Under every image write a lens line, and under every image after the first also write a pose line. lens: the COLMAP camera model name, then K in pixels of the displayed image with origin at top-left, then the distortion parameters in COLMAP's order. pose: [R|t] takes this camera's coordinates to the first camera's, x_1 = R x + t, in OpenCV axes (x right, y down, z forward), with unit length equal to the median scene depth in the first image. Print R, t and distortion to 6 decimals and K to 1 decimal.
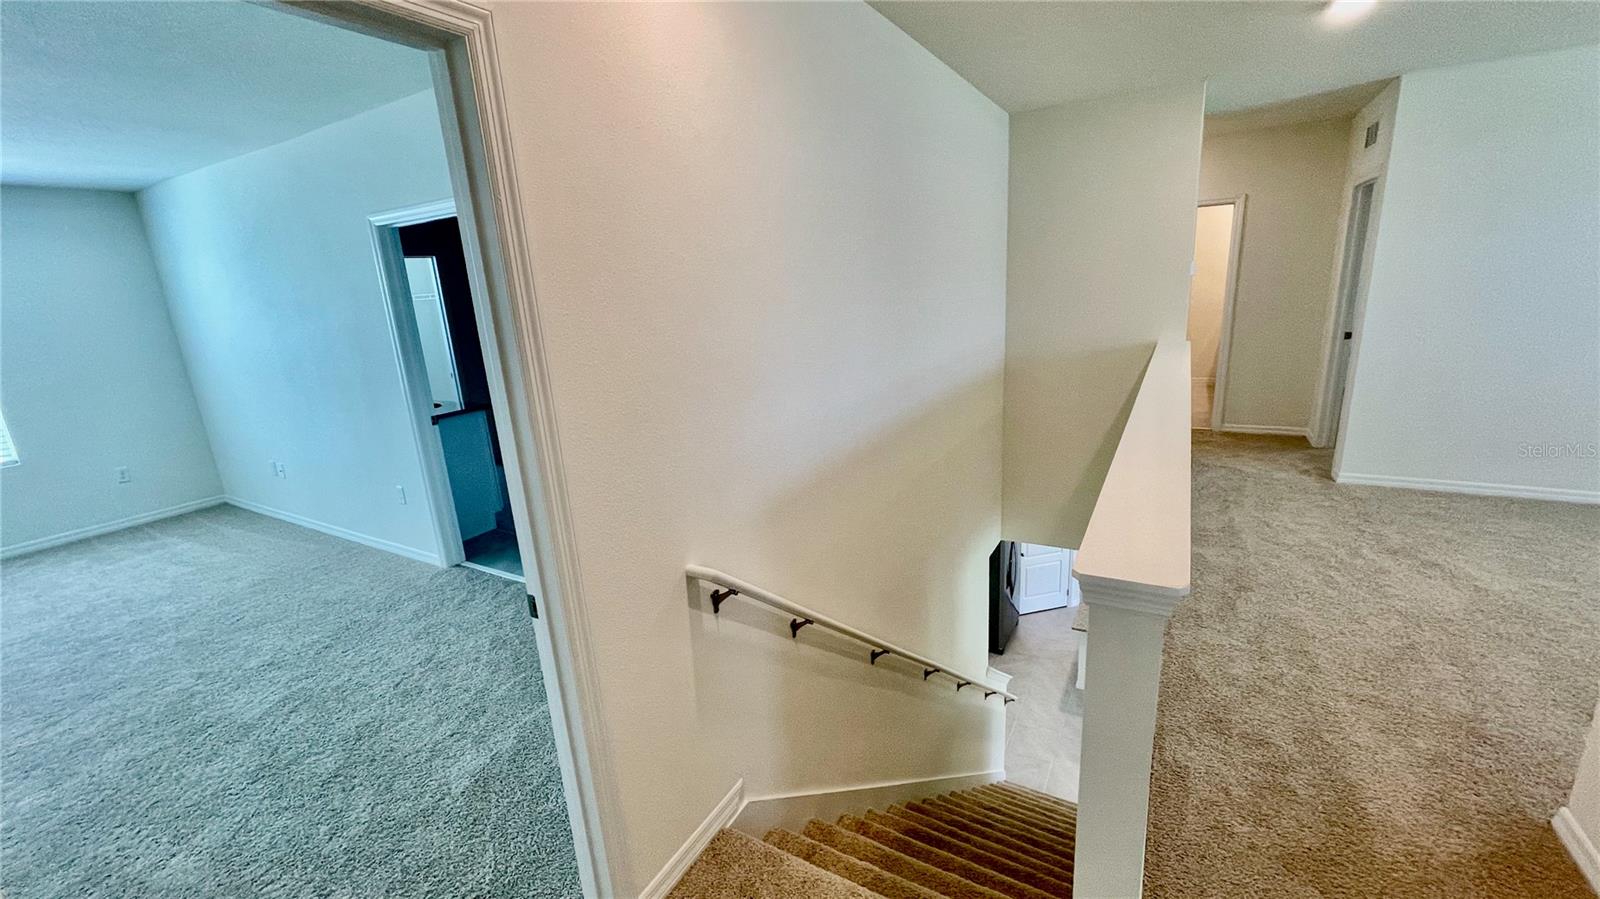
lens RADIAL K [[638.9, 0, 792.7], [0, 638.9, 451.9], [0, 0, 1]] dist [-0.000247, -0.000290]
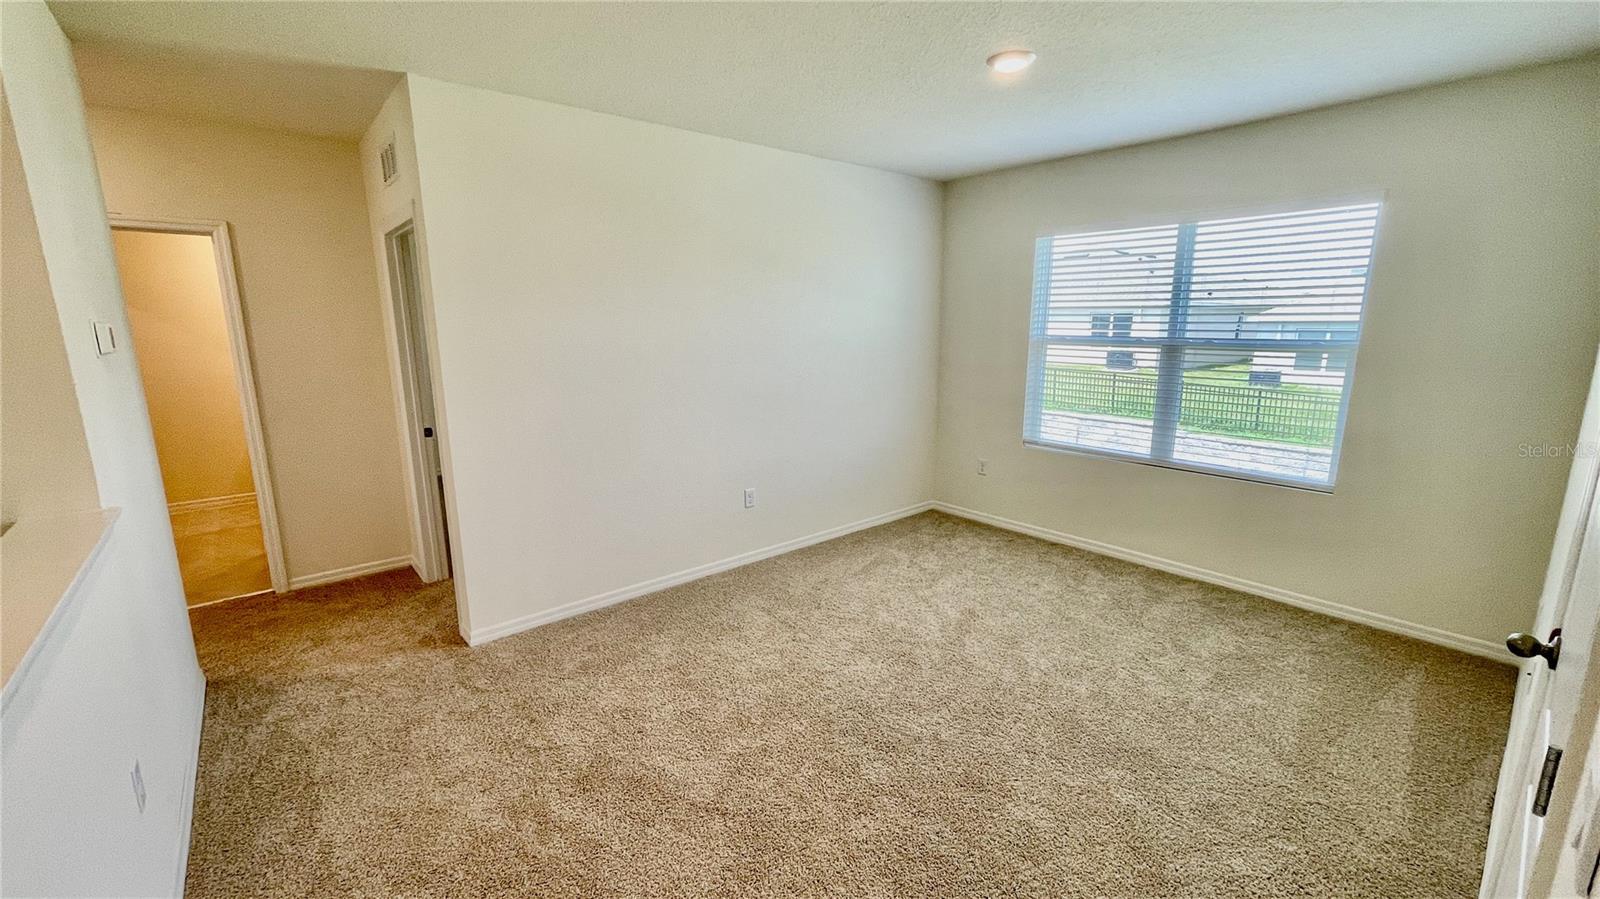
lens RADIAL K [[645.4, 0, 803.0], [0, 645.4, 454.8], [0, 0, 1]] dist [0.000567, -0.000050]
pose [[0.318269, -0.128758, 0.939216, 0.320581], [0.219937, 0.973731, 0.058960, -0.114752], [-0.922135, 0.187803, 0.338227, 0.374432]]
